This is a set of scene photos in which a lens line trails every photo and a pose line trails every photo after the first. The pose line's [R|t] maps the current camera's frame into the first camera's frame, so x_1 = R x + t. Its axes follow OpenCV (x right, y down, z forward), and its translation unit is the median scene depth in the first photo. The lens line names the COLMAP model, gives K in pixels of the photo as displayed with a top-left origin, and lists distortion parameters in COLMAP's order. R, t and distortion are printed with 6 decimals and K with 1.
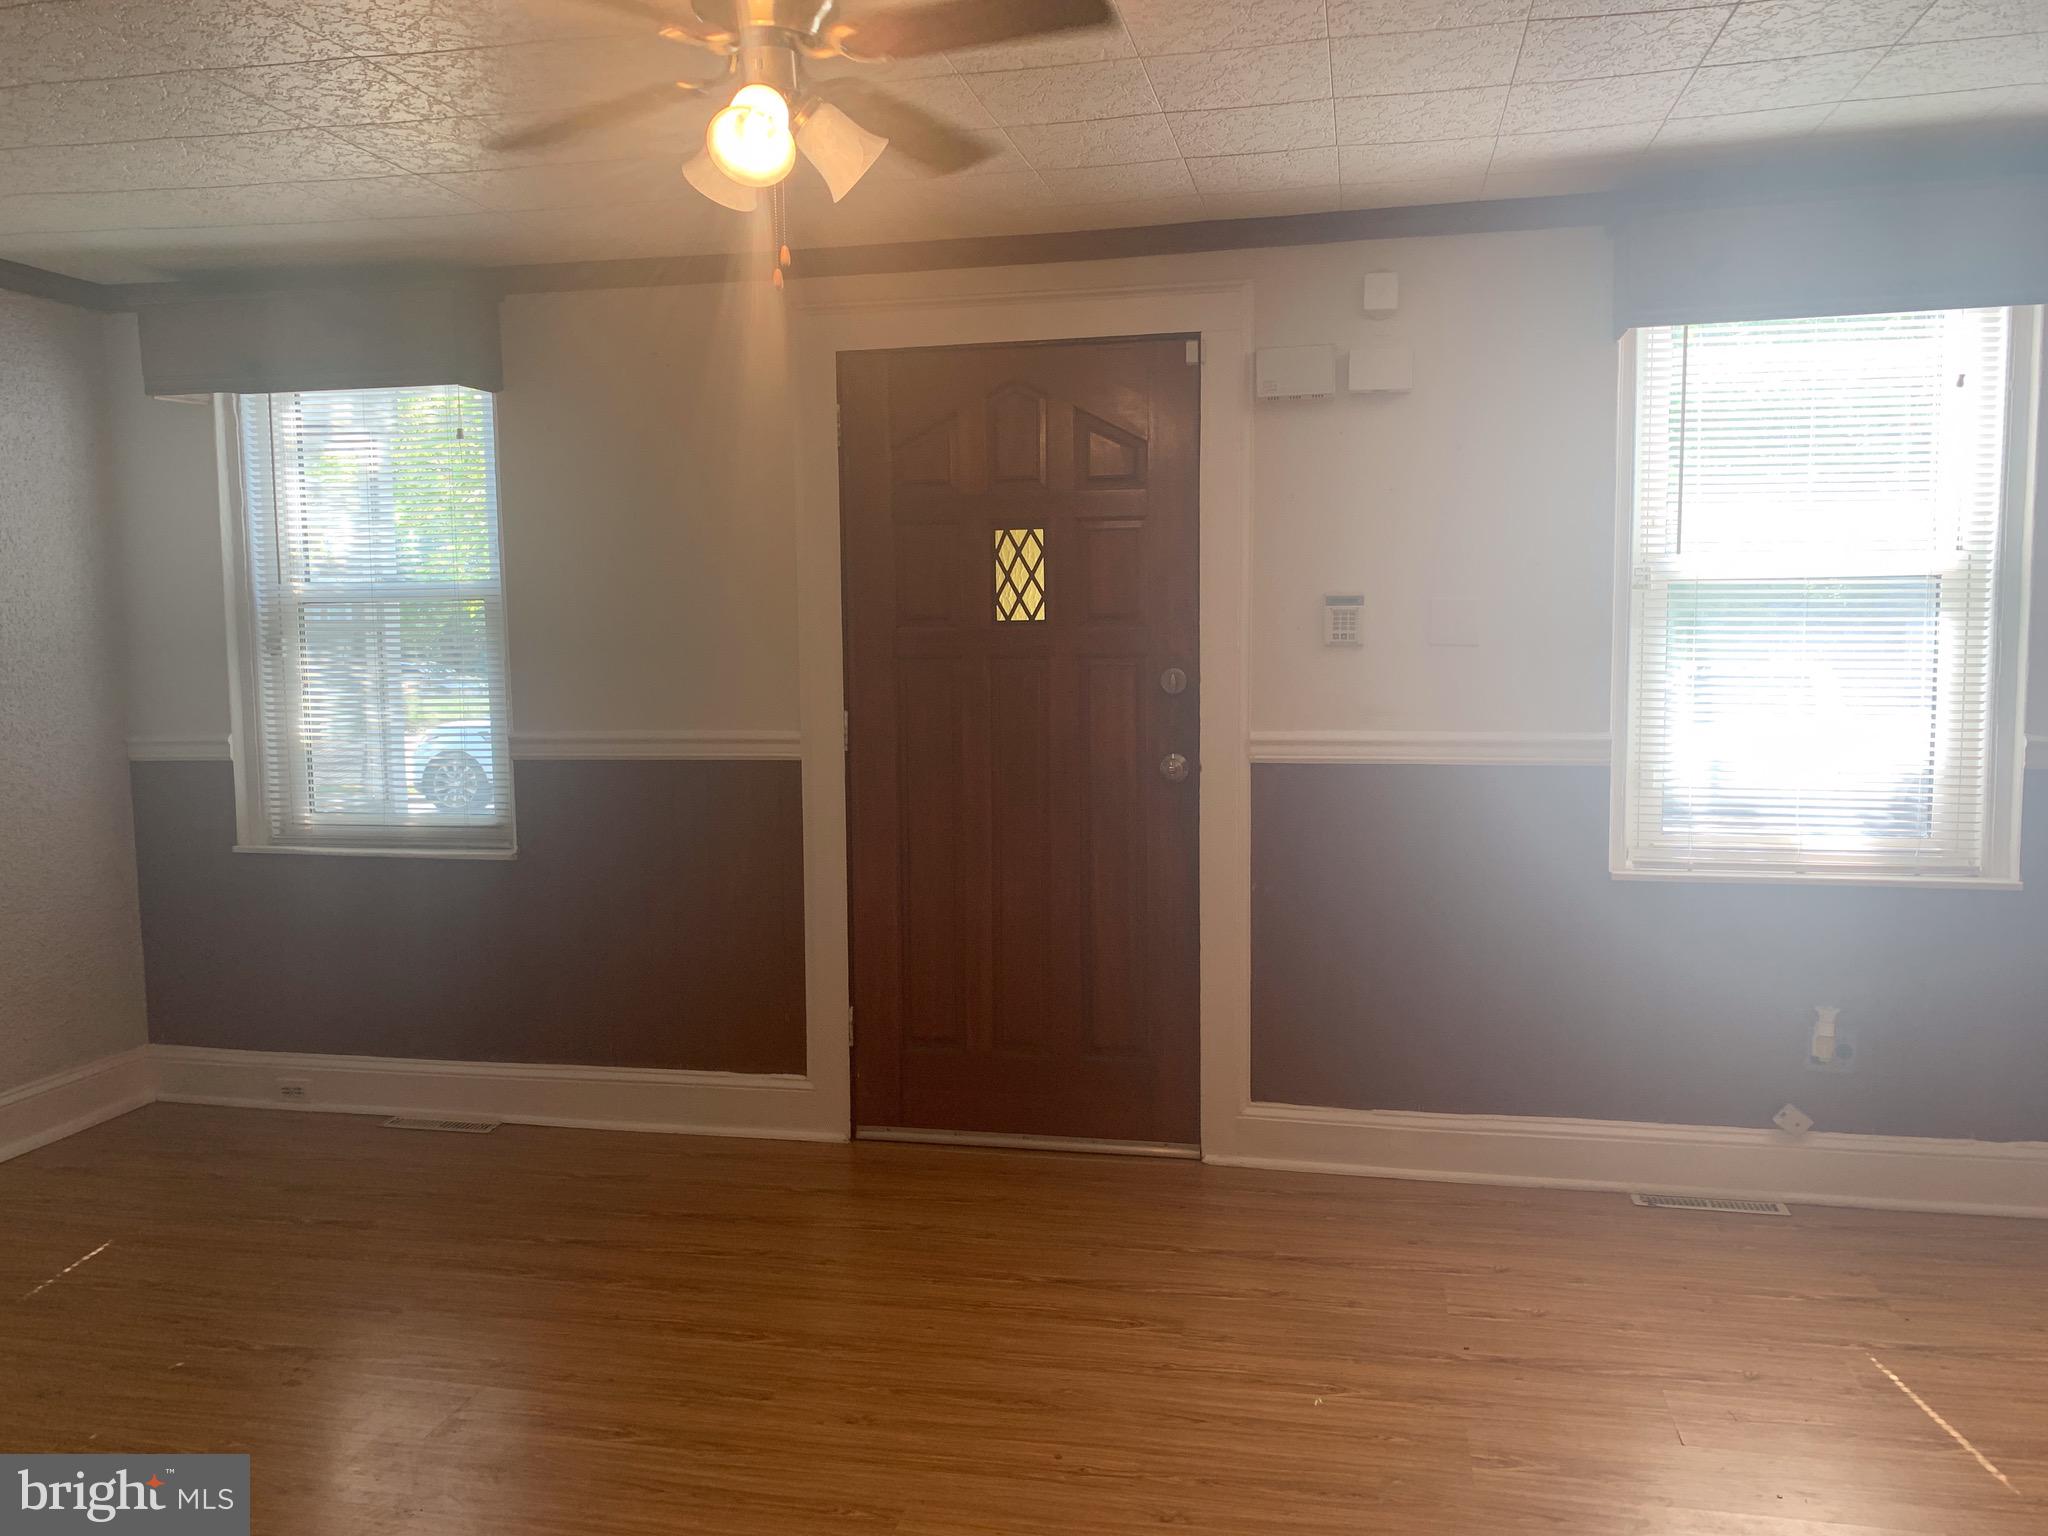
lens RADIAL K [[1534.2, 0, 1024.0], [0, 1534.2, 768.0], [0, 0, 1]] dist [-0.003714, -0.001043]
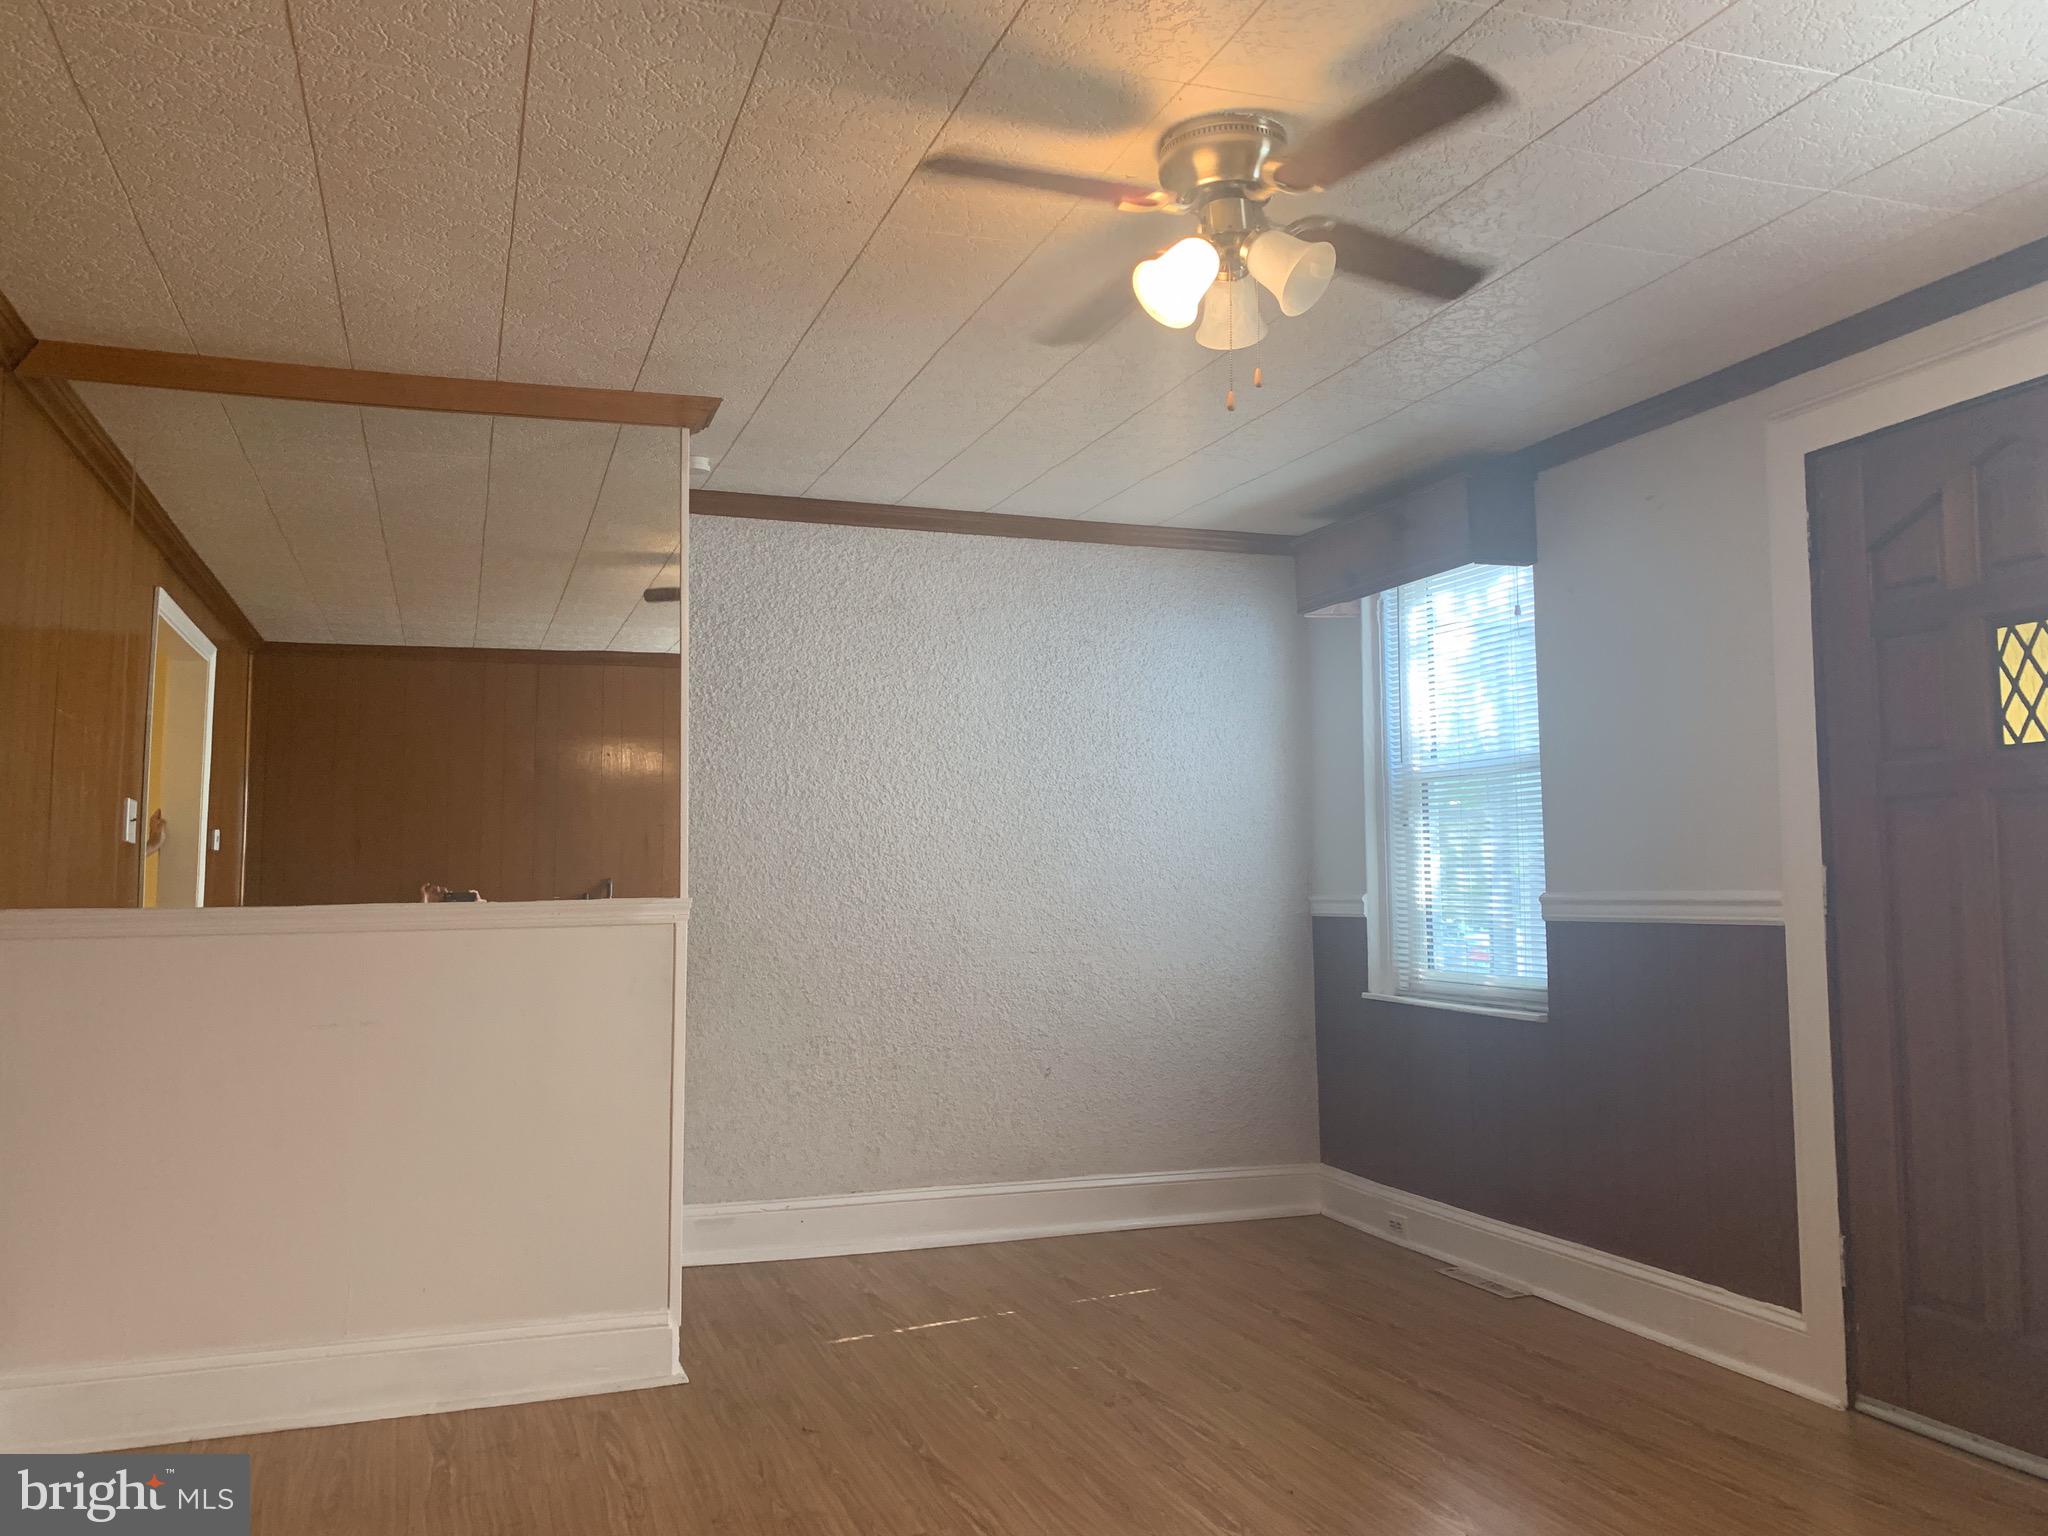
lens RADIAL K [[1551.1, 0, 1024.0], [0, 1551.1, 768.0], [0, 0, 1]] dist [0.011424, -0.004599]
pose [[0.521180, -0.057028, -0.851539, 0.367451], [-0.080967, 0.989961, -0.115854, 0.042144], [0.849597, 0.129328, 0.511330, 0.183687]]
